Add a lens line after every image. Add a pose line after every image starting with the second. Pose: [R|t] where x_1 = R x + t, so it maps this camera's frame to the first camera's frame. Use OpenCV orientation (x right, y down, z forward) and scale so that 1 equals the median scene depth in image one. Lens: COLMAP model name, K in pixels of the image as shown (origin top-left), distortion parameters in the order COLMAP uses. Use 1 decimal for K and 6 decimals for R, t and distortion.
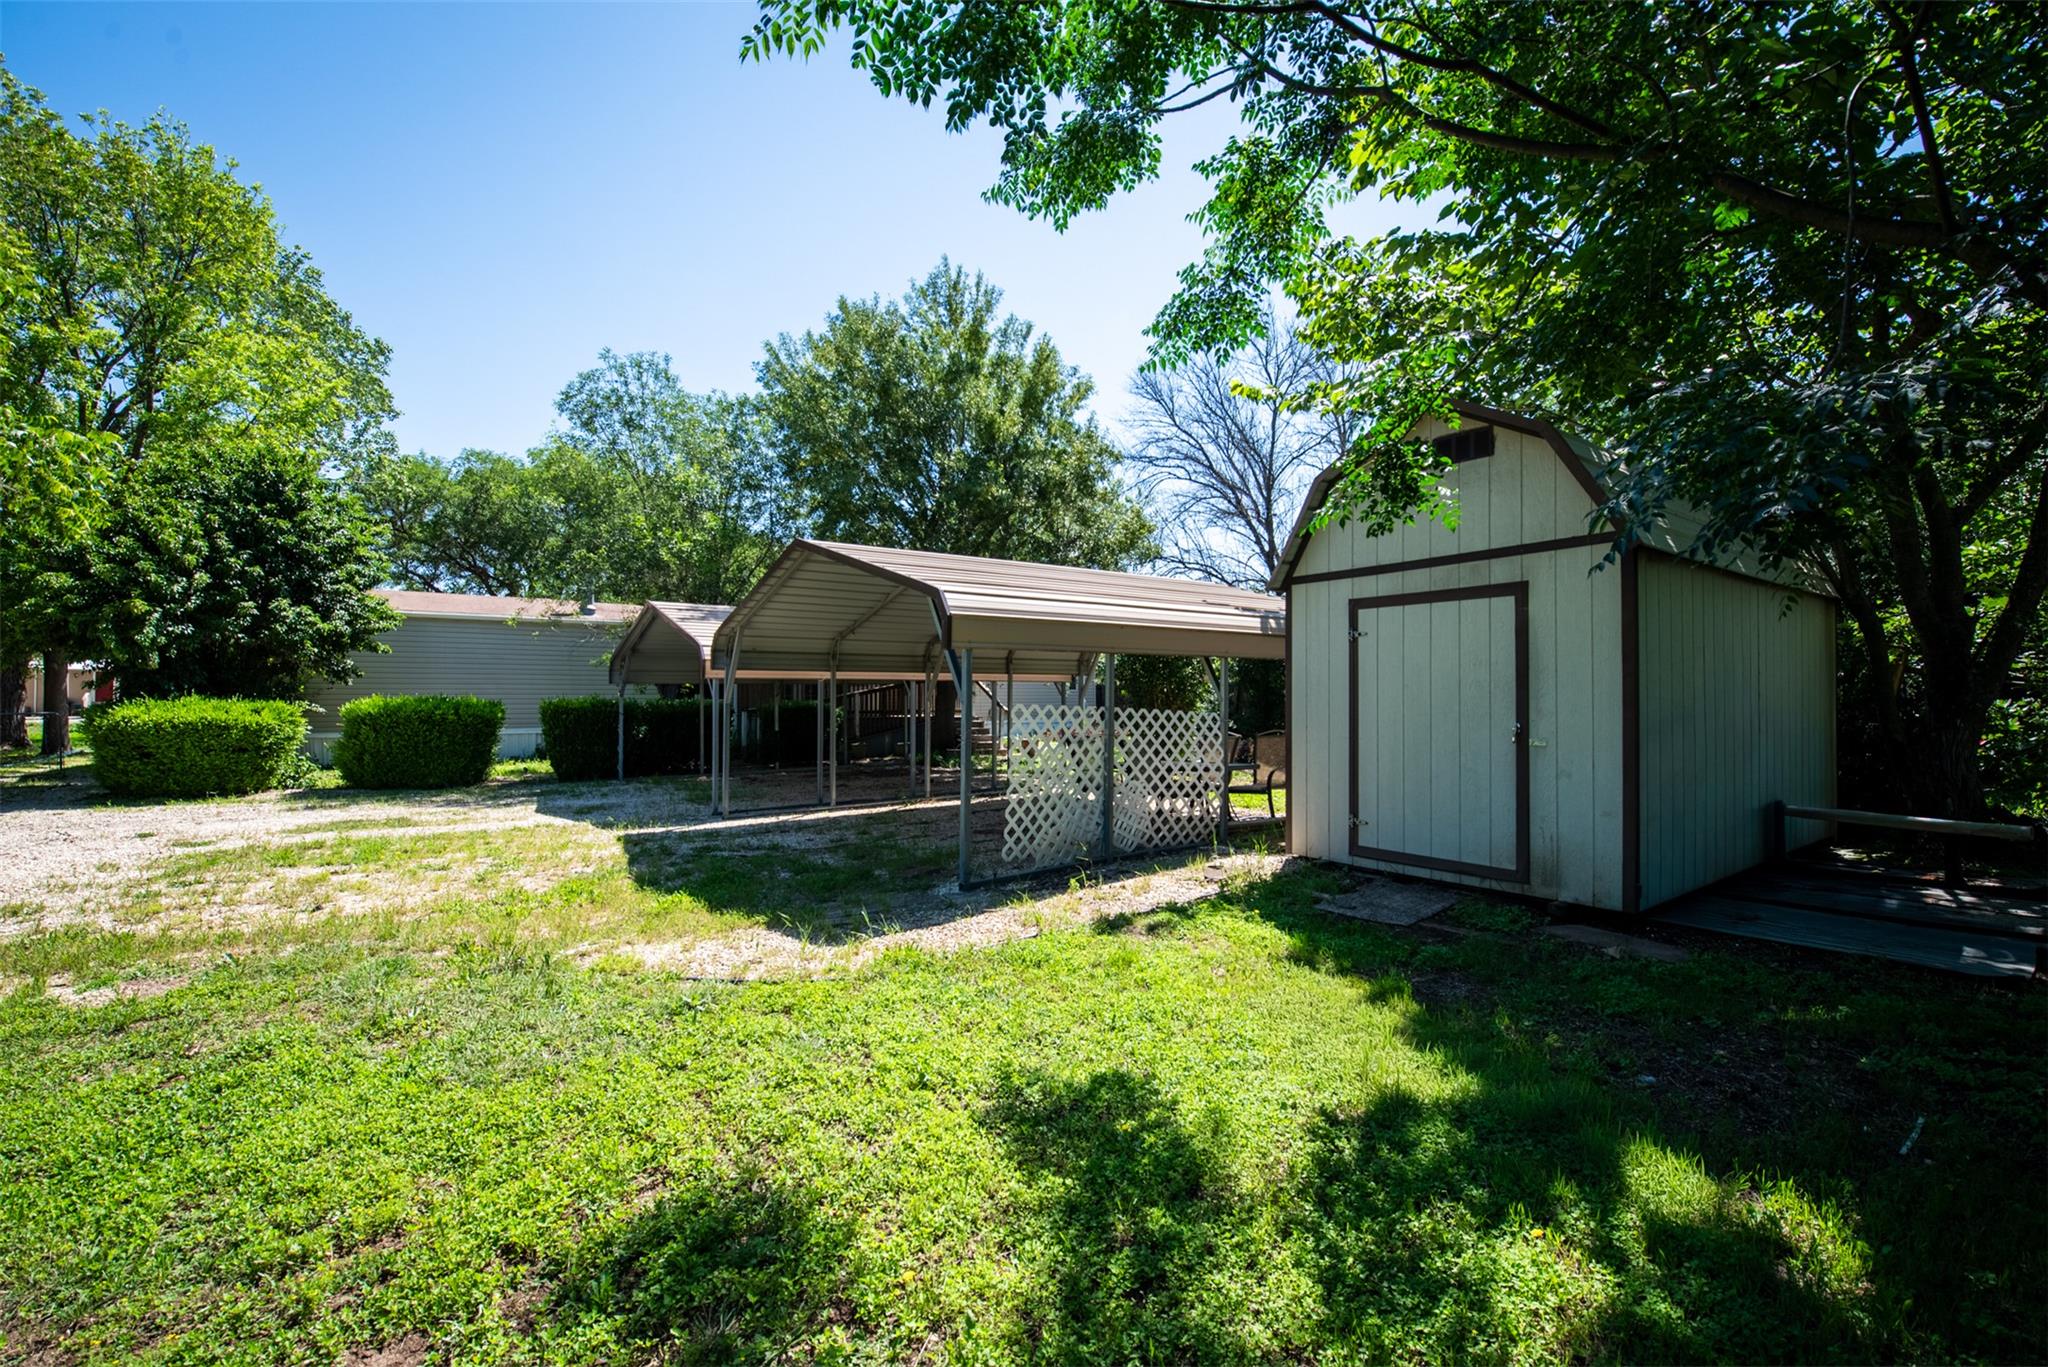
lens RADIAL K [[887.2, 0, 1025.5], [0, 887.2, 685.4], [0, 0, 1]] dist [-0.017911, -0.000346]
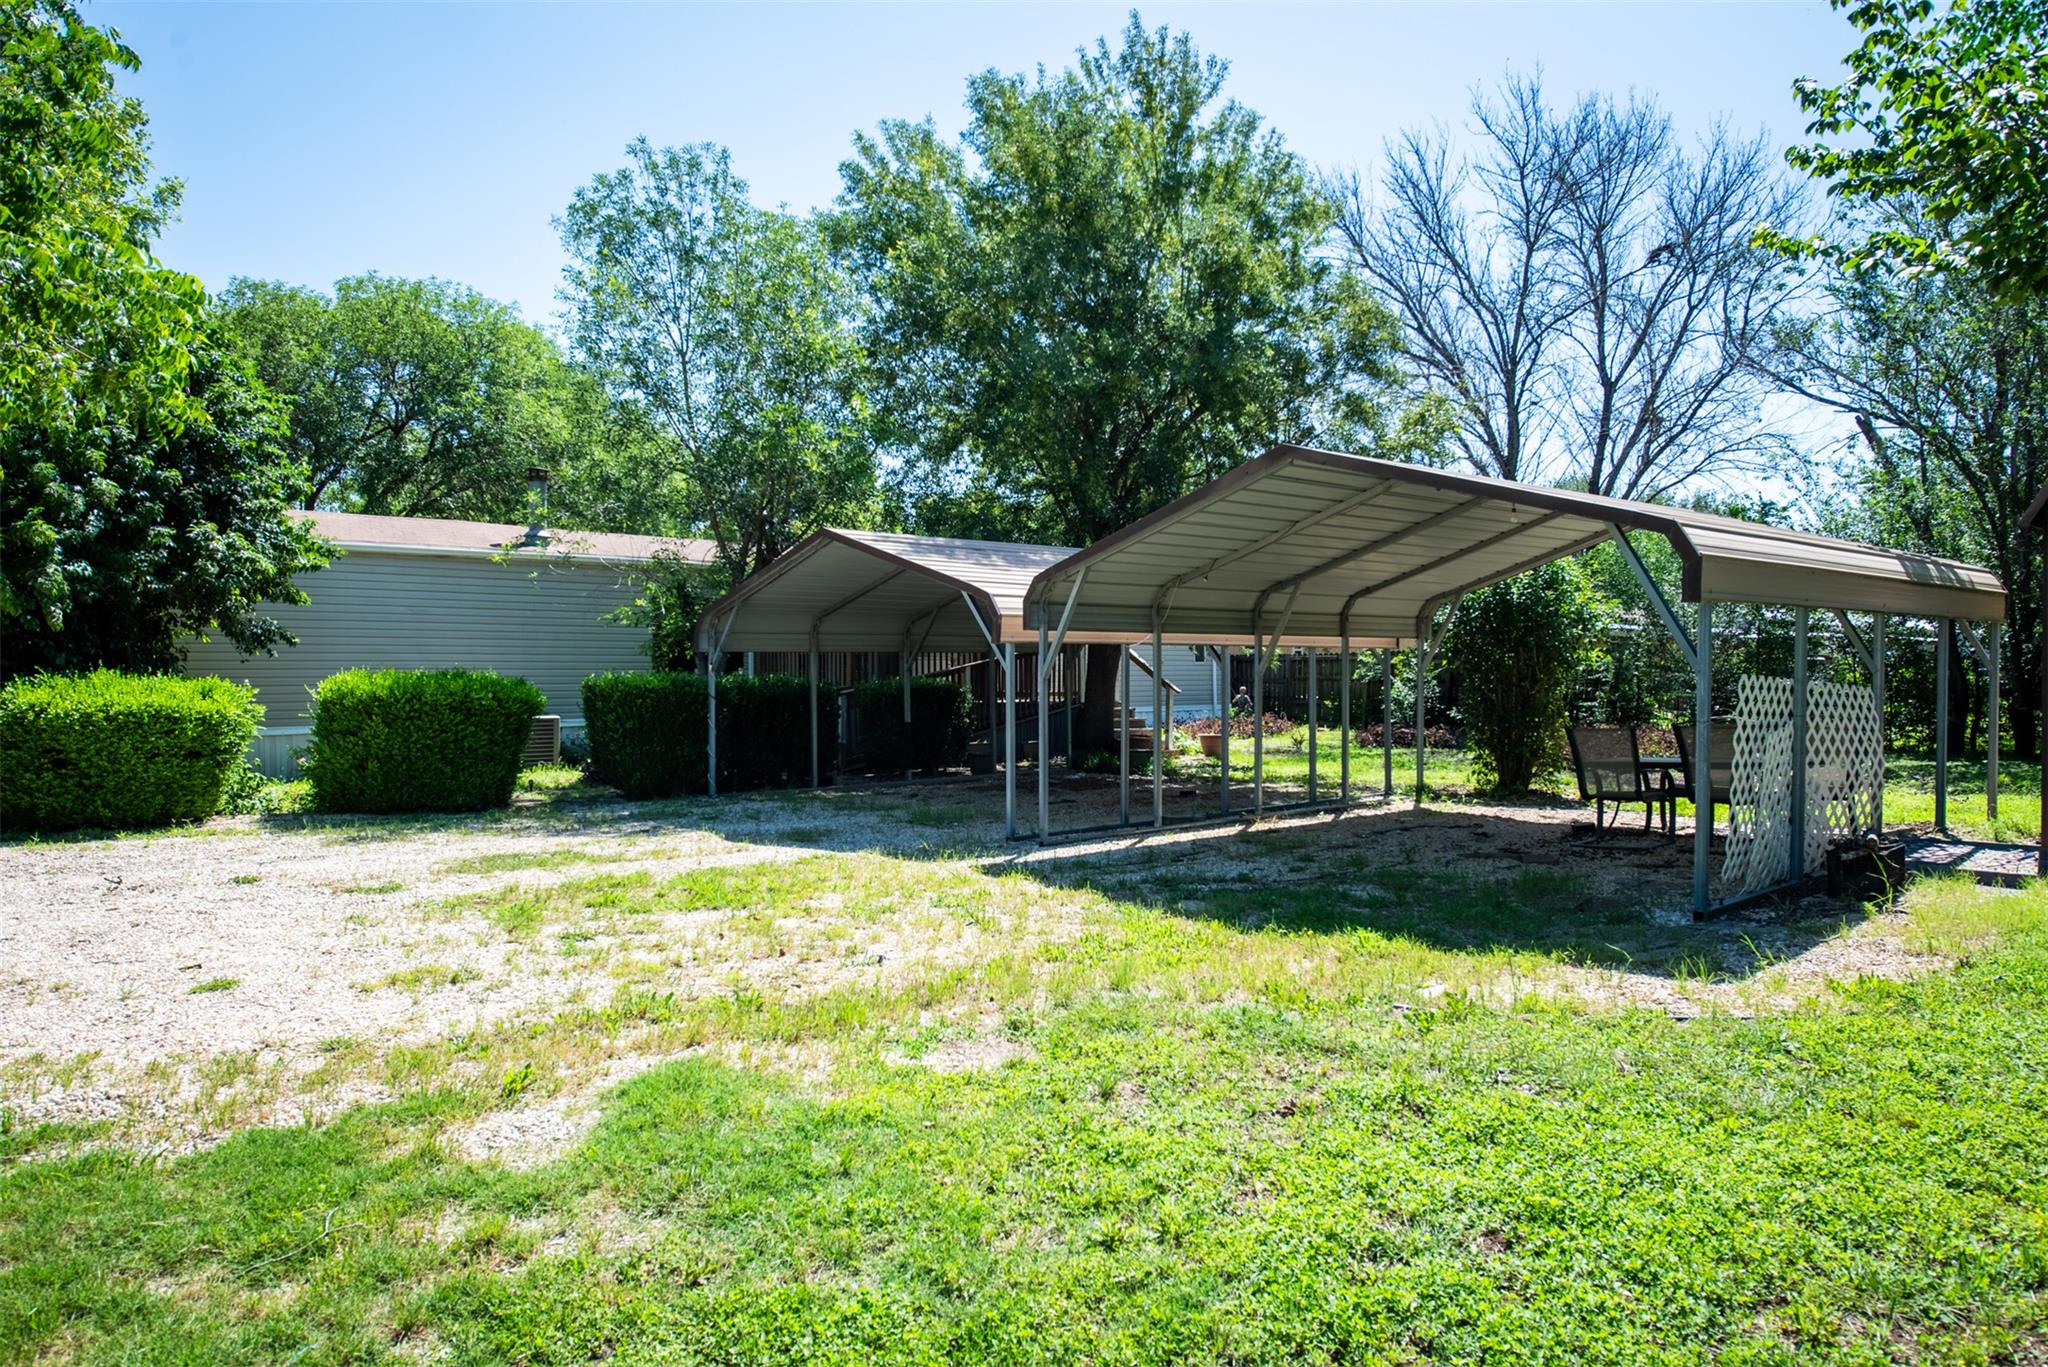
lens RADIAL K [[1380.5, 0, 1023.4], [0, 1380.5, 687.1], [0, 0, 1]] dist [0.007962, 0.003231]
pose [[0.997787, -0.004033, 0.066371, -0.318980], [0.002432, 0.999705, 0.024184, 0.000308], [-0.066449, -0.023969, 0.997502, -0.061257]]
